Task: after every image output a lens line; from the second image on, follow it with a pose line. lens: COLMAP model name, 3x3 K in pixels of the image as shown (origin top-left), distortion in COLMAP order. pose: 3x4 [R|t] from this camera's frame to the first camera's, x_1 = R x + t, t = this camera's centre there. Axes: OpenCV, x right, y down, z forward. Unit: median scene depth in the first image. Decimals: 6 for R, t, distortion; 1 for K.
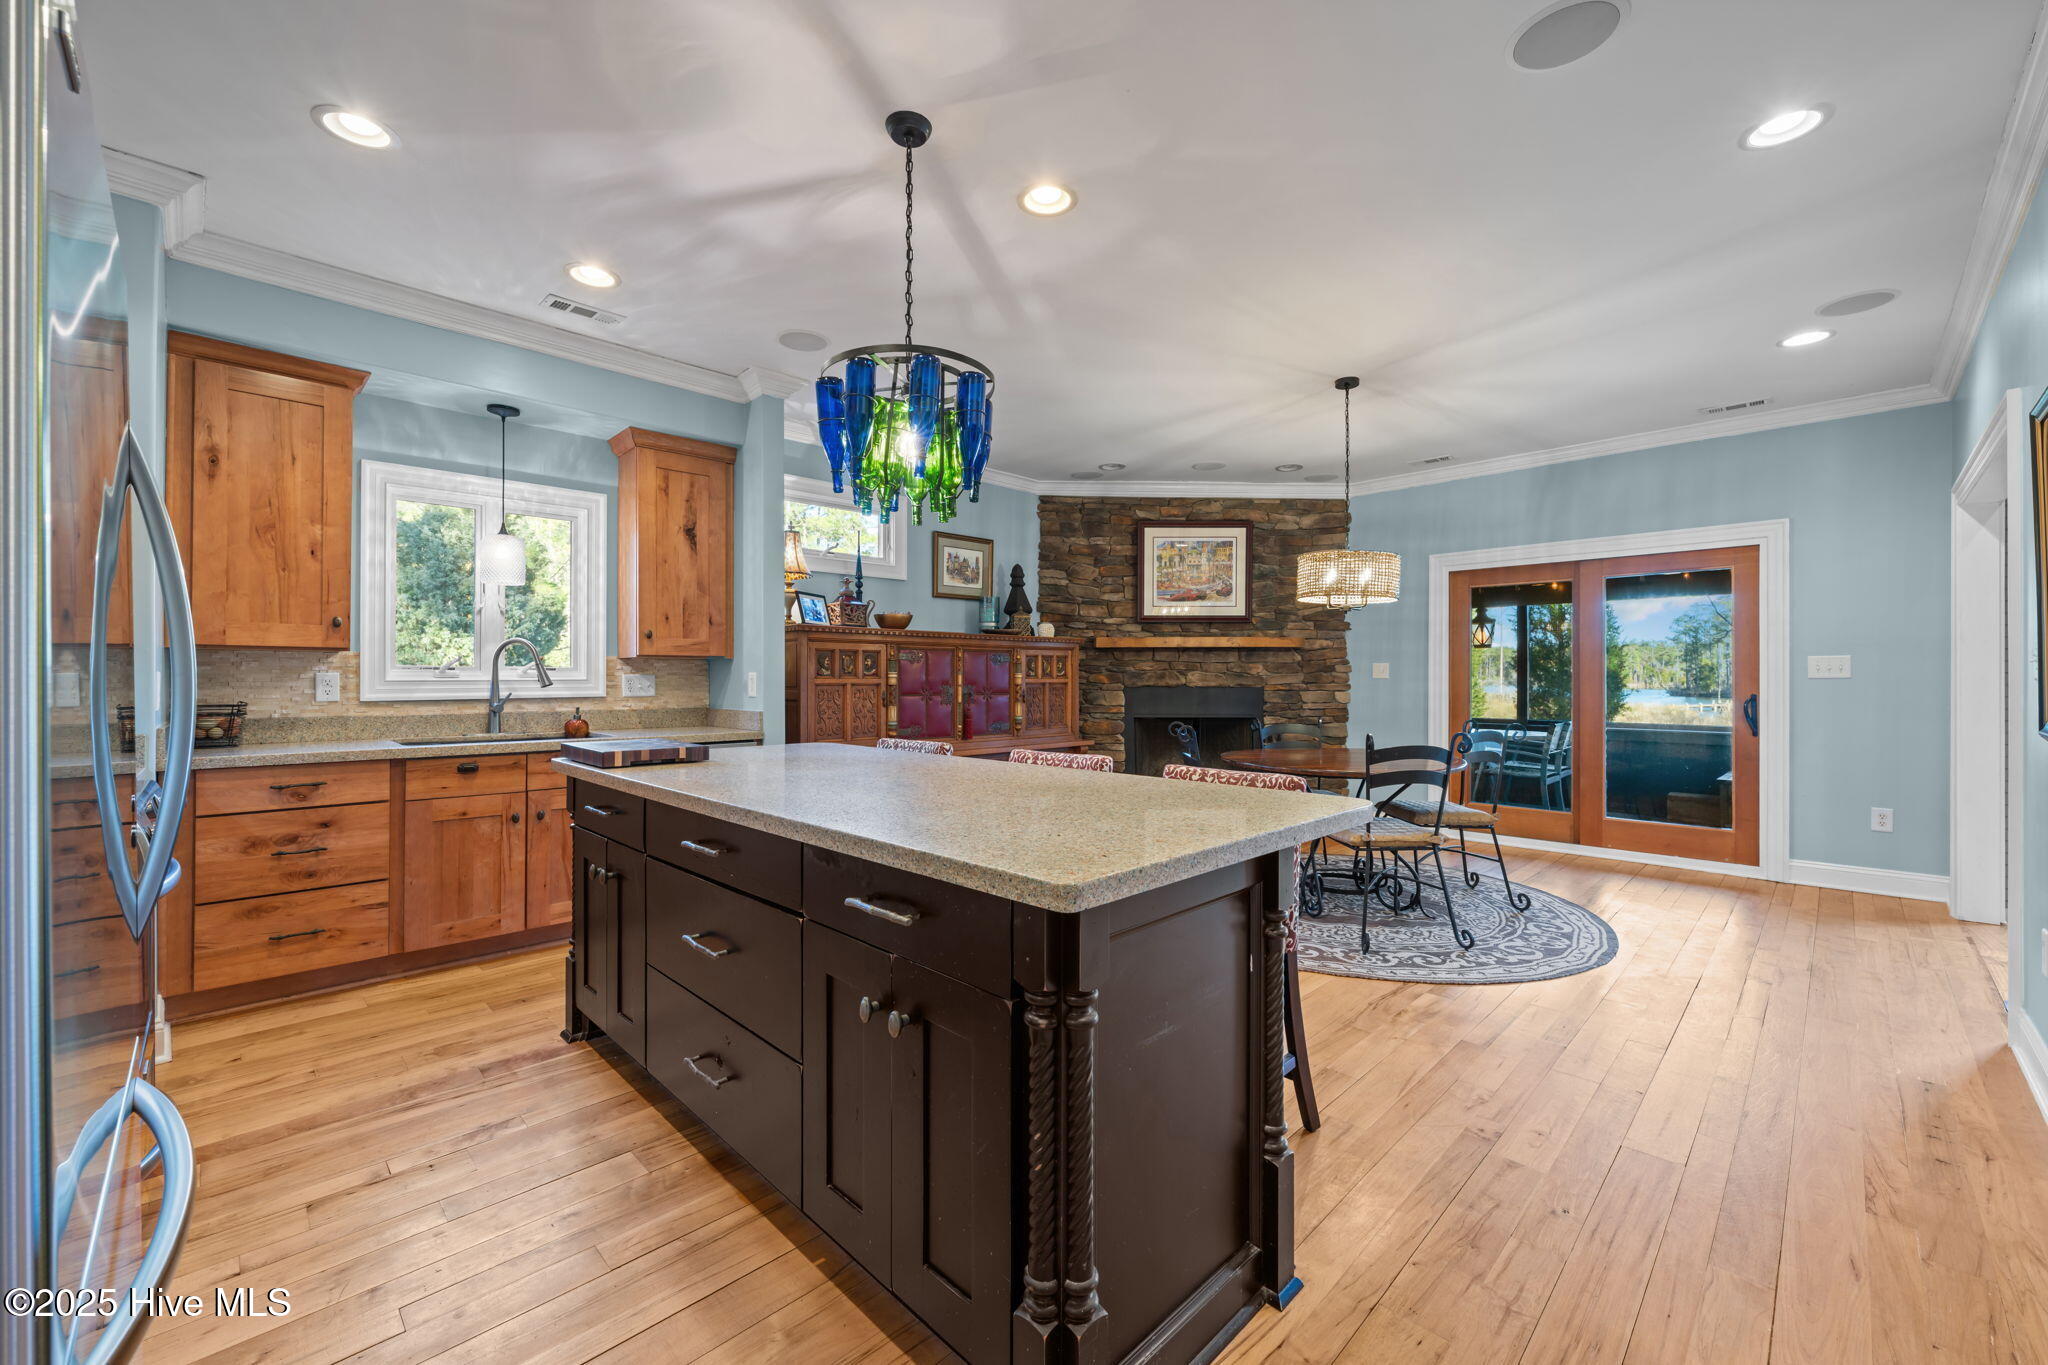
lens RADIAL K [[809.1, 0, 1029.3], [0, 809.1, 675.6], [0, 0, 1]] dist [-0.000997, 0.000618]
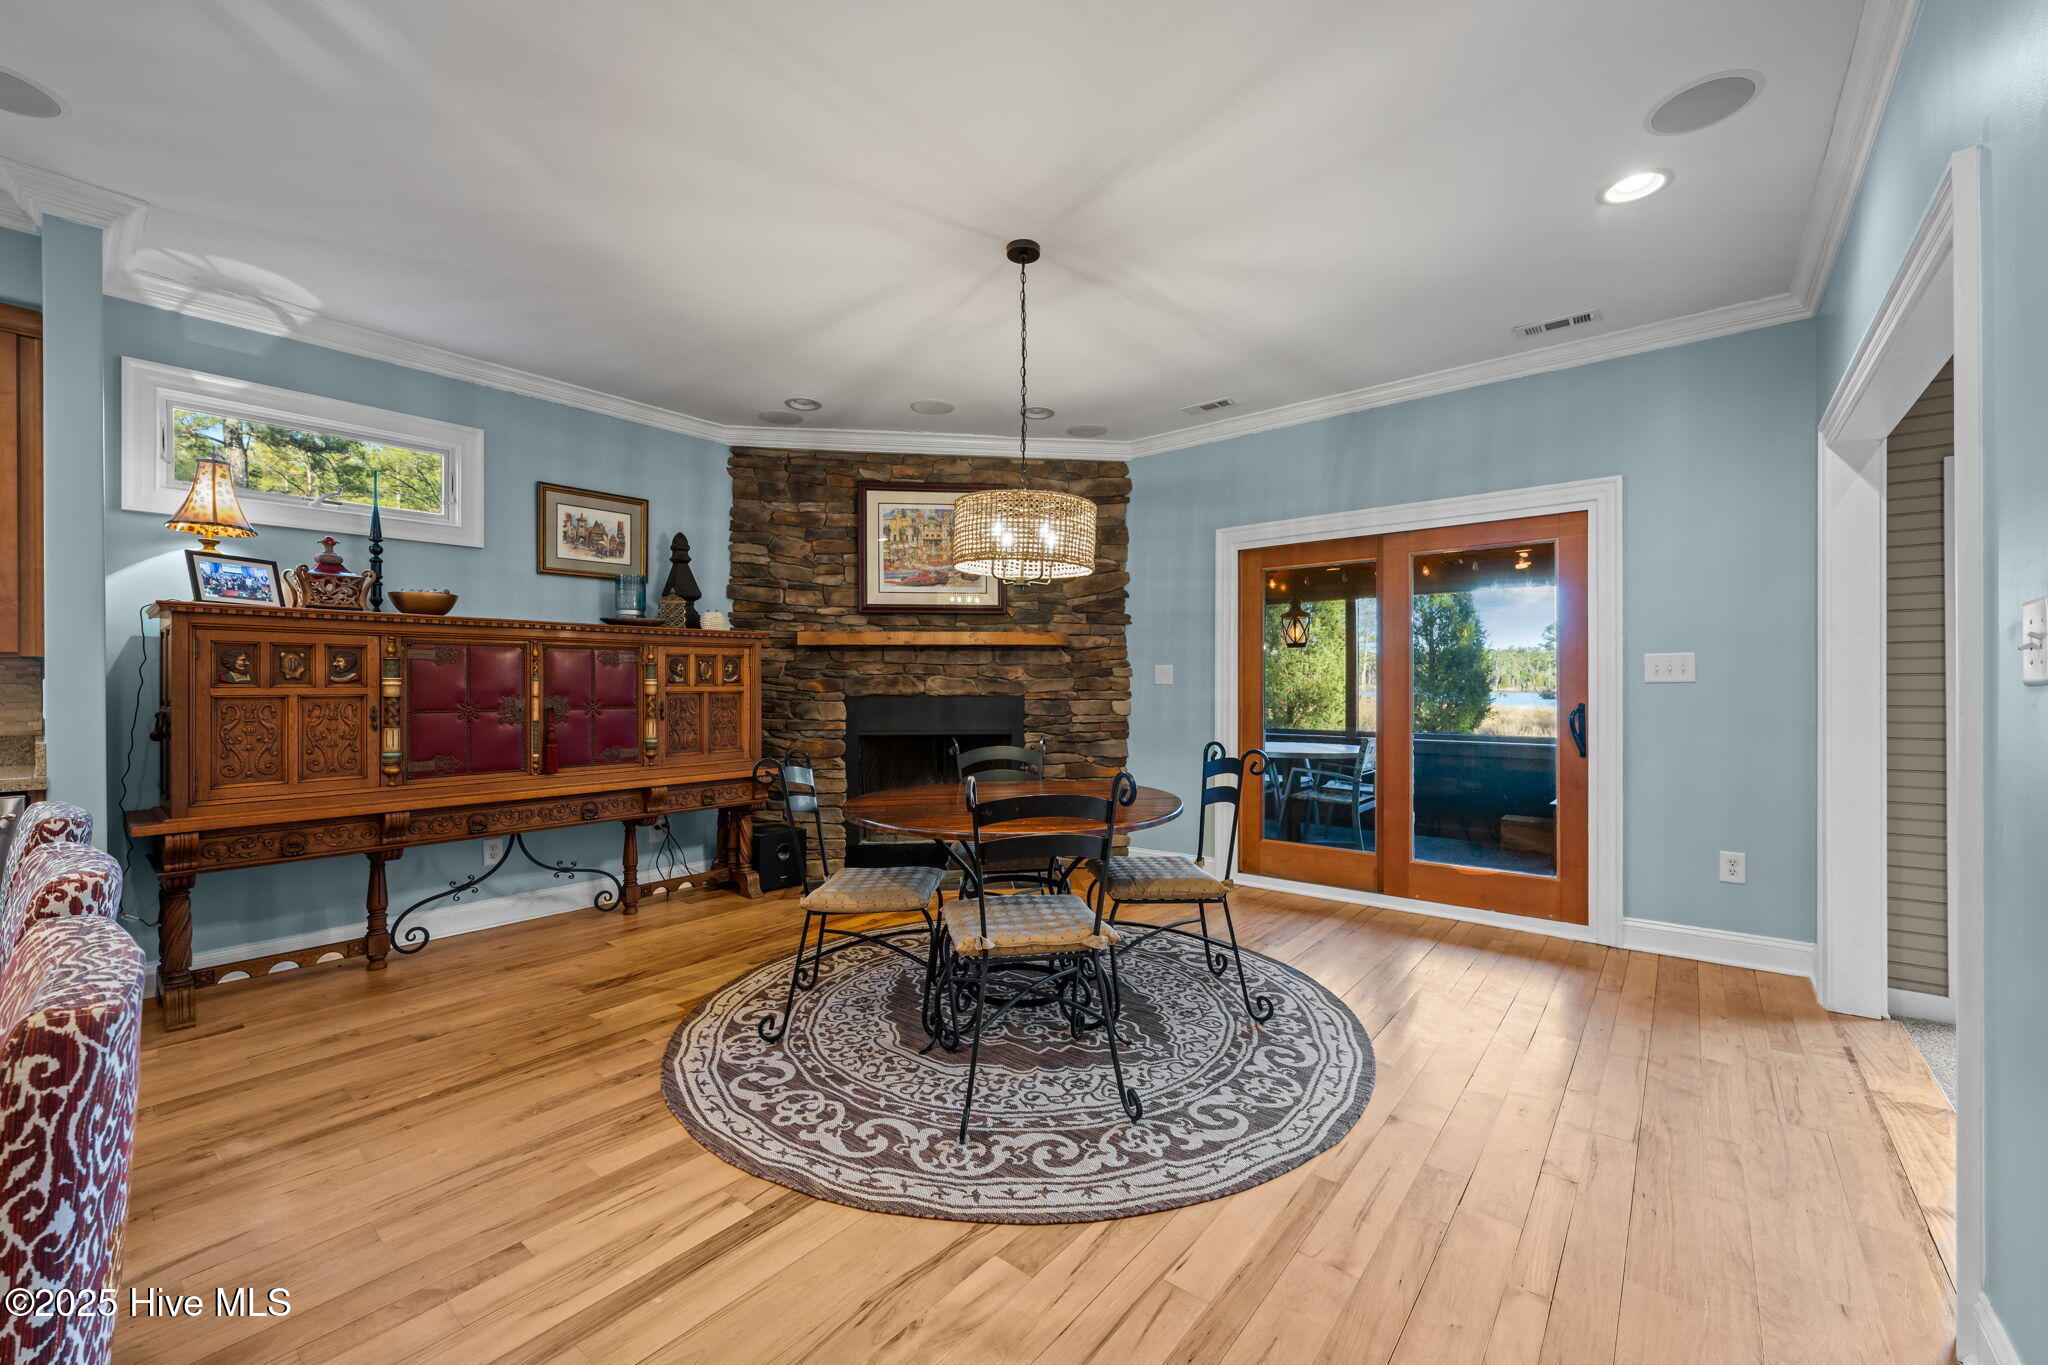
lens RADIAL K [[809.1, 0, 1030.5], [0, 809.1, 683.0], [0, 0, 1]] dist [-0.000997, 0.000618]
pose [[0.994487, -0.003218, 0.104806, 0.292083], [0.003038, 0.999994, 0.001876, 0.000577], [-0.104812, -0.001547, 0.994491, 0.287036]]
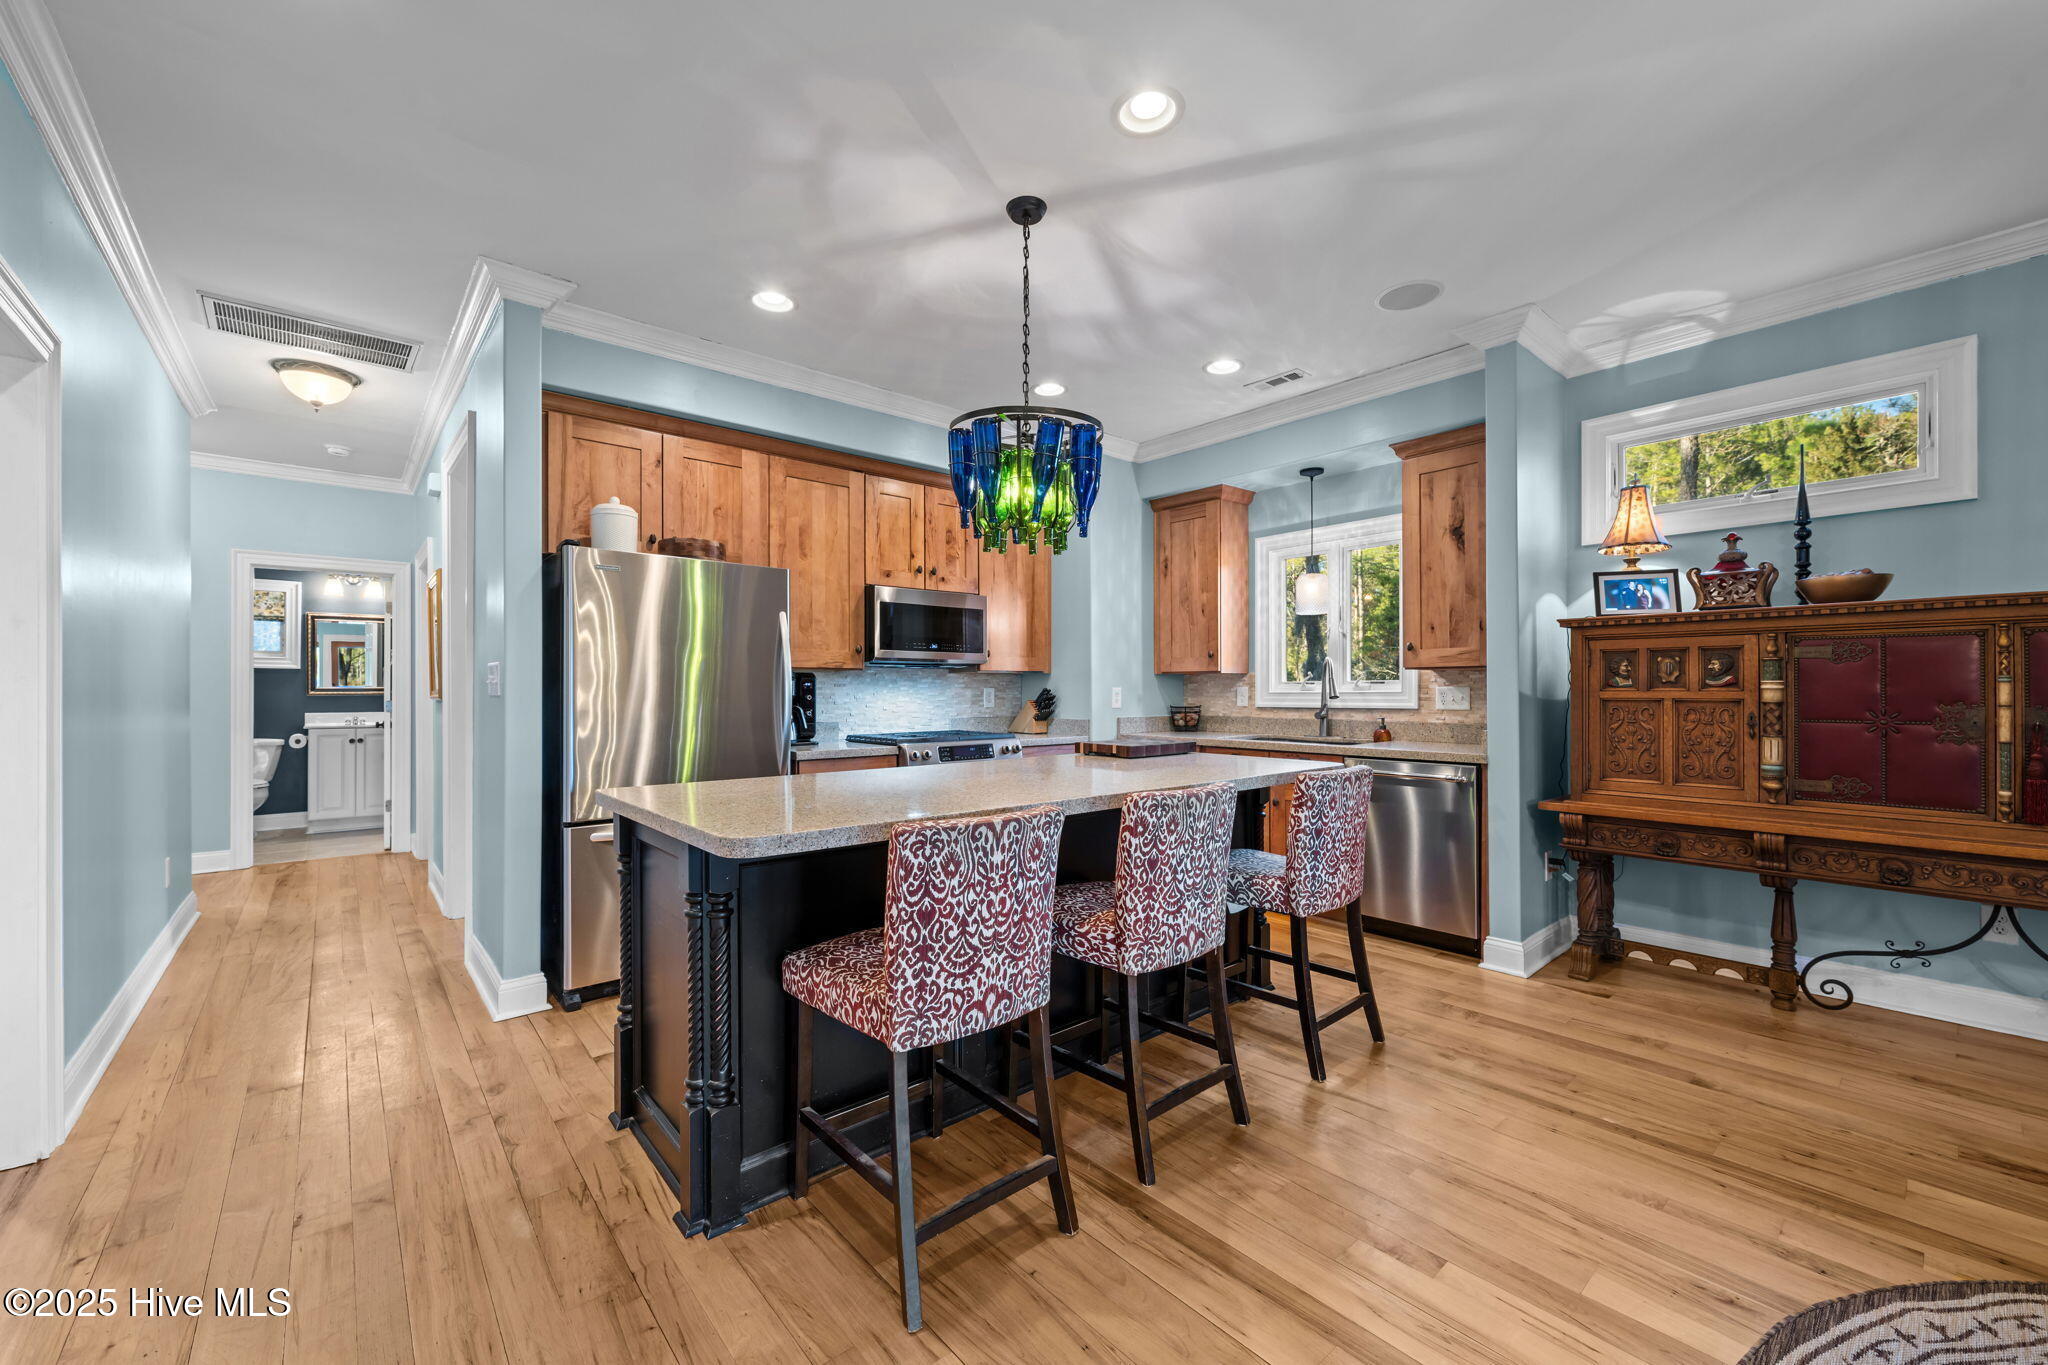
lens RADIAL K [[809.1, 0, 1023.1], [0, 809.1, 686.3], [0, 0, 1]] dist [-0.000997, 0.000618]
pose [[-0.075388, -0.005205, -0.997141, 0.468907], [0.004894, 0.999972, -0.005590, 0.000842], [0.997142, -0.005301, -0.075360, 0.512995]]
